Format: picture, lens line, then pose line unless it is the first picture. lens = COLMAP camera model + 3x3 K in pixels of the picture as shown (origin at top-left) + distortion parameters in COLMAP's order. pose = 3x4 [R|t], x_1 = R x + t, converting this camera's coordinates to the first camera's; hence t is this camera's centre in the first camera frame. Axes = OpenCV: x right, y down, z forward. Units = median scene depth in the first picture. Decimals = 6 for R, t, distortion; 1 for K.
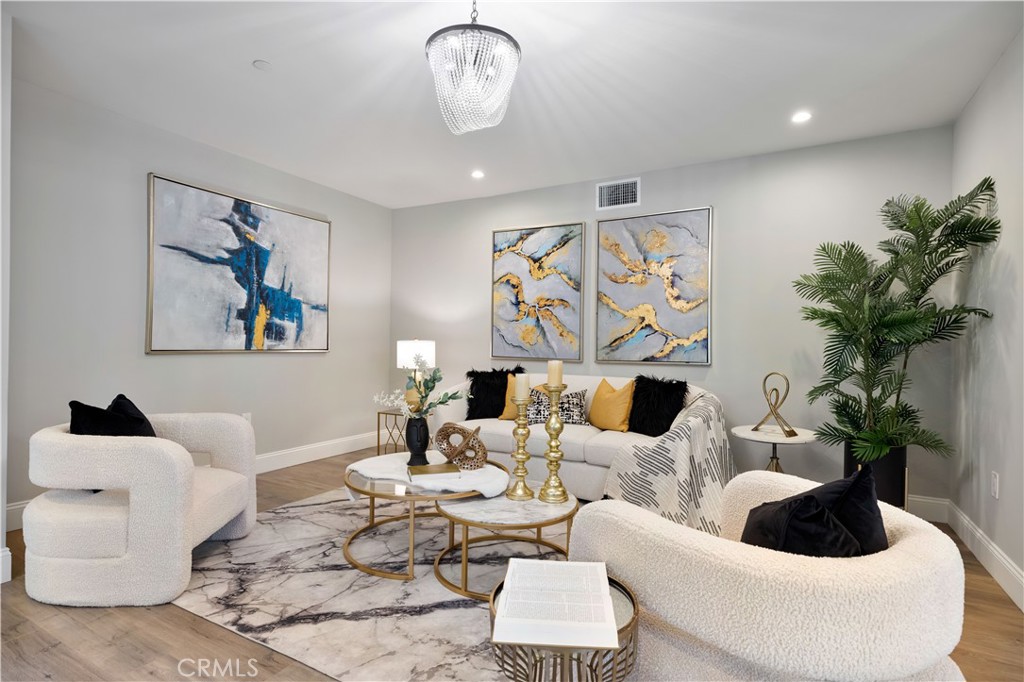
lens RADIAL K [[505.9, 0, 512.5], [0, 505.9, 340.0], [0, 0, 1]] dist [0.002073, -0.000323]
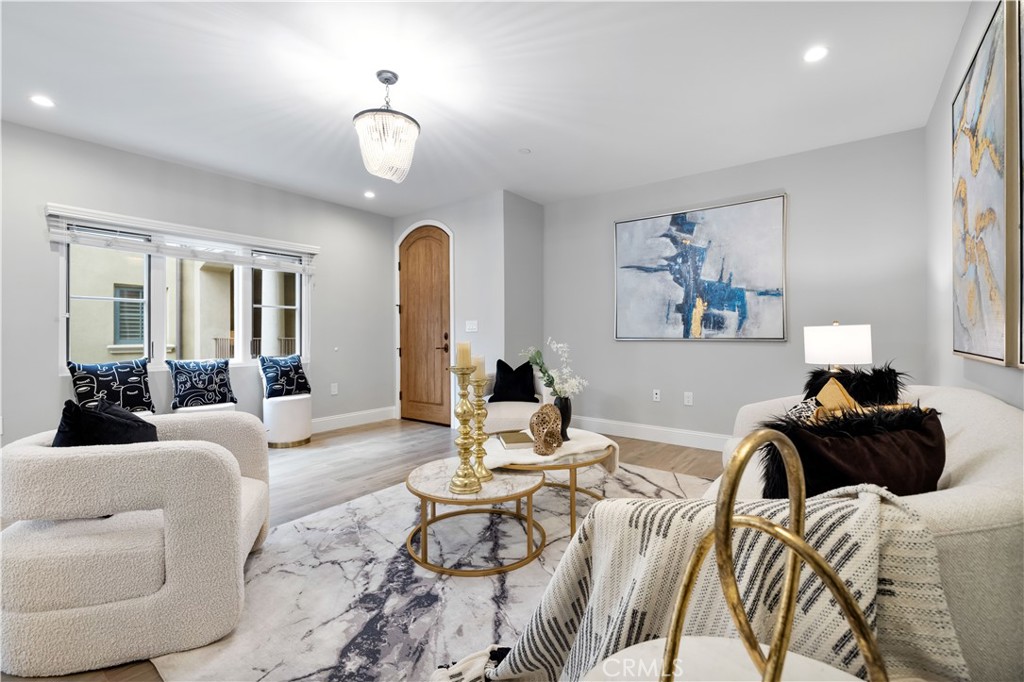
lens RADIAL K [[439.0, 0, 513.5], [0, 439.0, 337.1], [0, 0, 1]] dist [-0.003162, 0.001168]
pose [[-0.133523, -0.010463, -0.990991, 0.535514], [0.003094, 0.999935, -0.010974, 0.026878], [0.991041, -0.004532, -0.133482, 0.736272]]
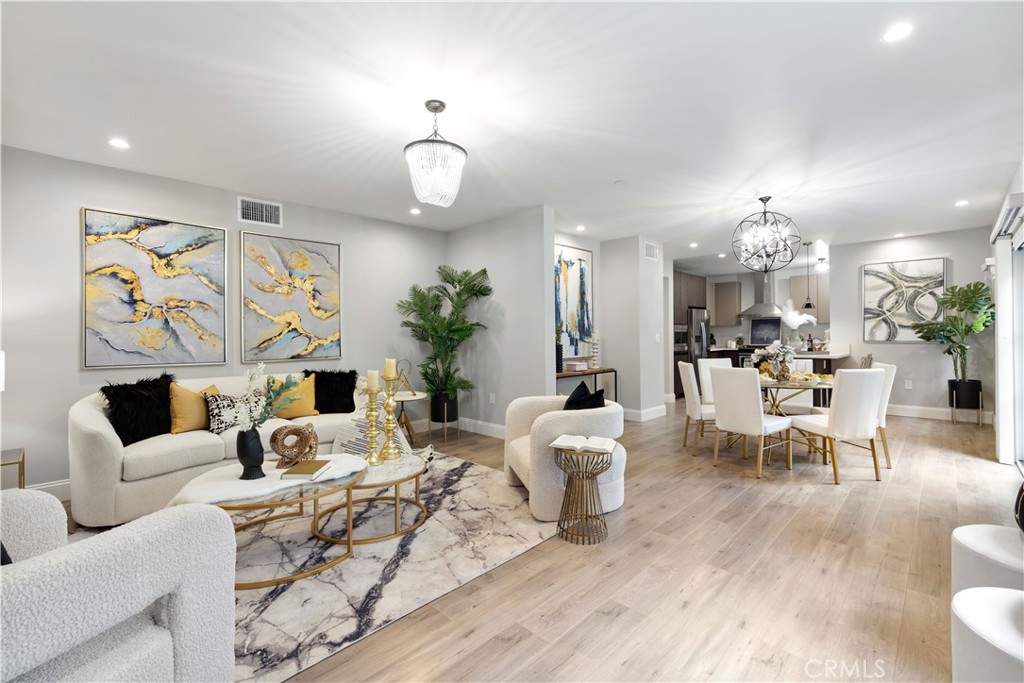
lens RADIAL K [[439.0, 0, 509.7], [0, 439.0, 334.4], [0, 0, 1]] dist [-0.003162, 0.001168]
pose [[0.266319, -0.011444, 0.963817, -0.613256], [0.010746, 0.999903, 0.008903, -0.020075], [-0.963825, 0.007986, 0.266416, 0.218536]]
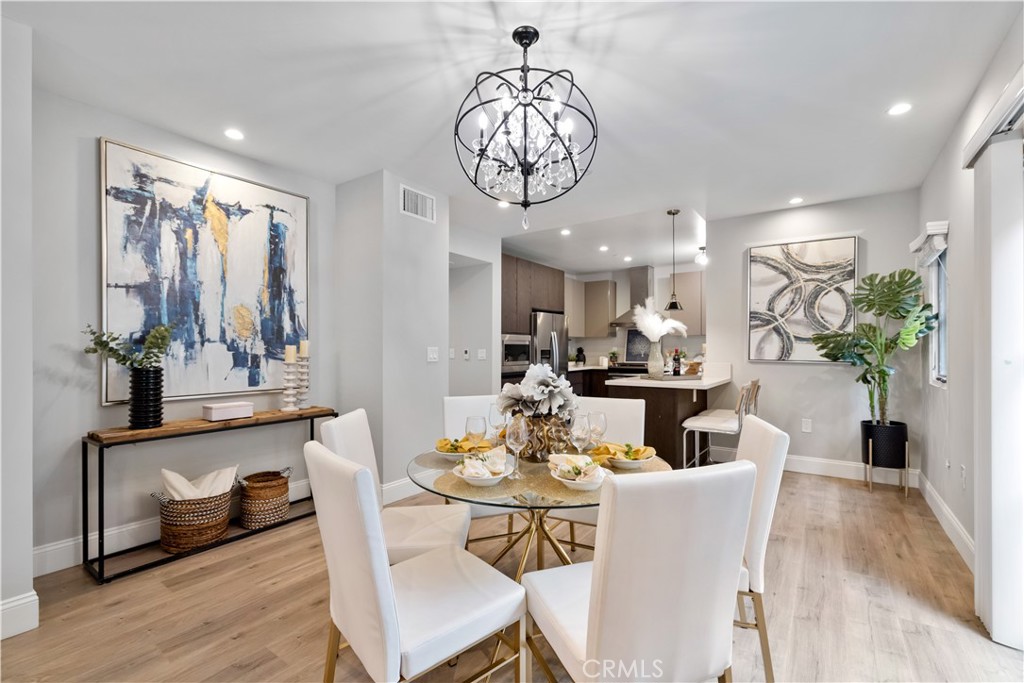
lens RADIAL K [[439.0, 0, 518.4], [0, 439.0, 346.0], [0, 0, 1]] dist [-0.003162, 0.001168]
pose [[0.103431, -0.007829, 0.994606, 0.122125], [0.000554, 0.999969, 0.007814, -0.011579], [-0.994636, -0.000257, 0.103432, -0.139956]]
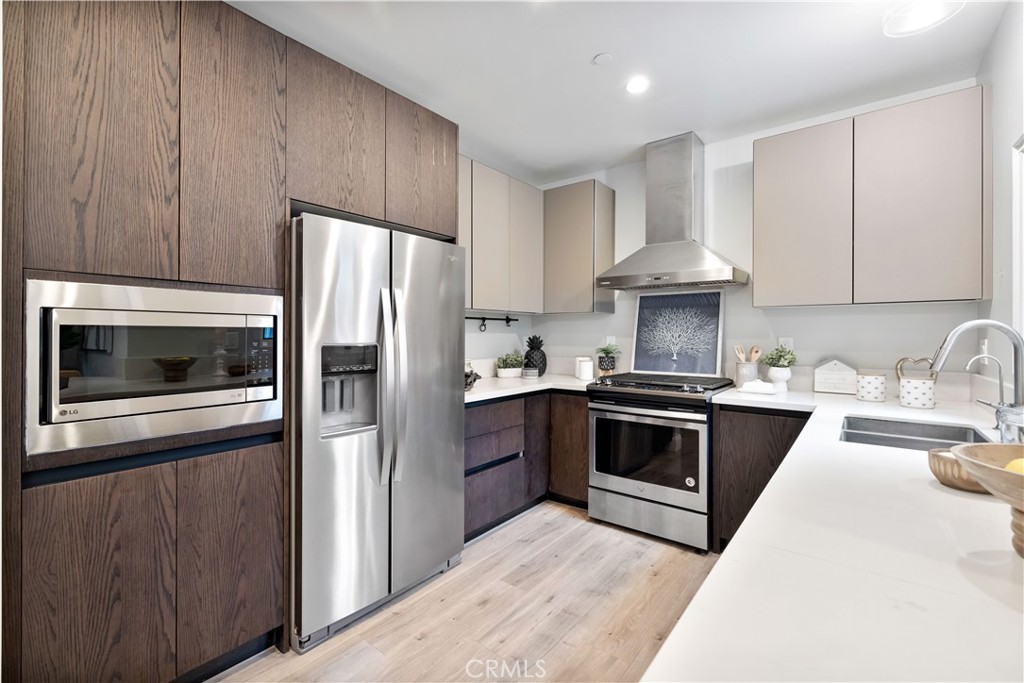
lens RADIAL K [[439.0, 0, 515.5], [0, 439.0, 336.5], [0, 0, 1]] dist [-0.003162, 0.001168]
pose [[0.156179, -0.018101, 0.987563, 1.183726], [-0.002257, 0.999823, 0.018683, -0.005982], [-0.987726, -0.005147, 0.156111, -0.306725]]
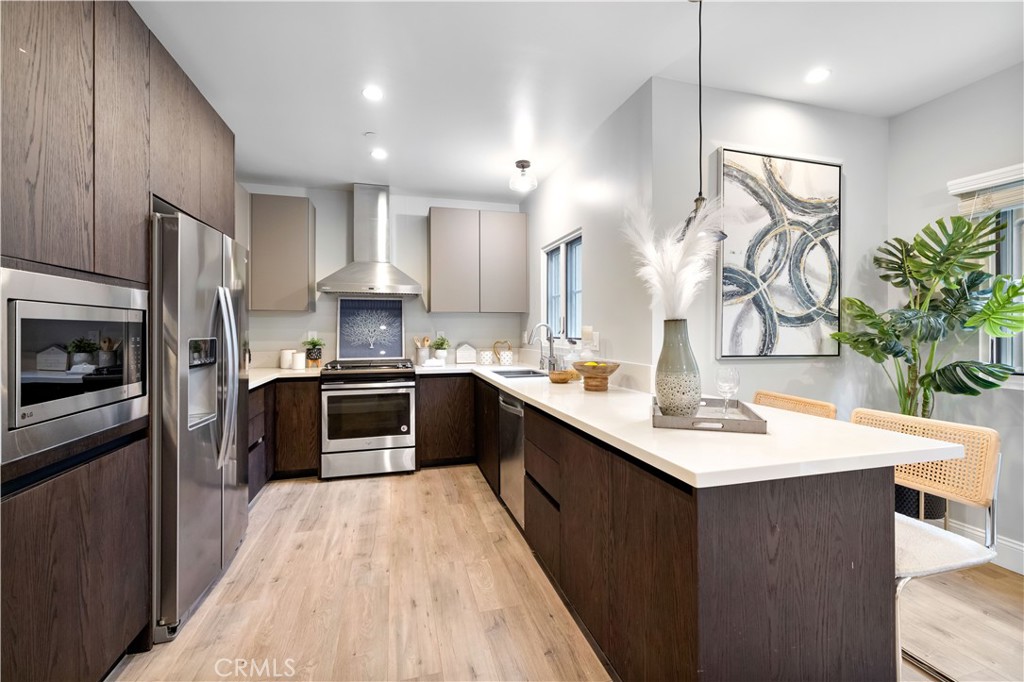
lens RADIAL K [[439.0, 0, 511.3], [0, 439.0, 337.4], [0, 0, 1]] dist [-0.003162, 0.001168]
pose [[-0.706419, -0.023396, 0.707407, 1.030706], [-0.009280, 0.999674, 0.023796, -0.005193], [-0.707733, 0.010245, -0.706406, 0.016121]]
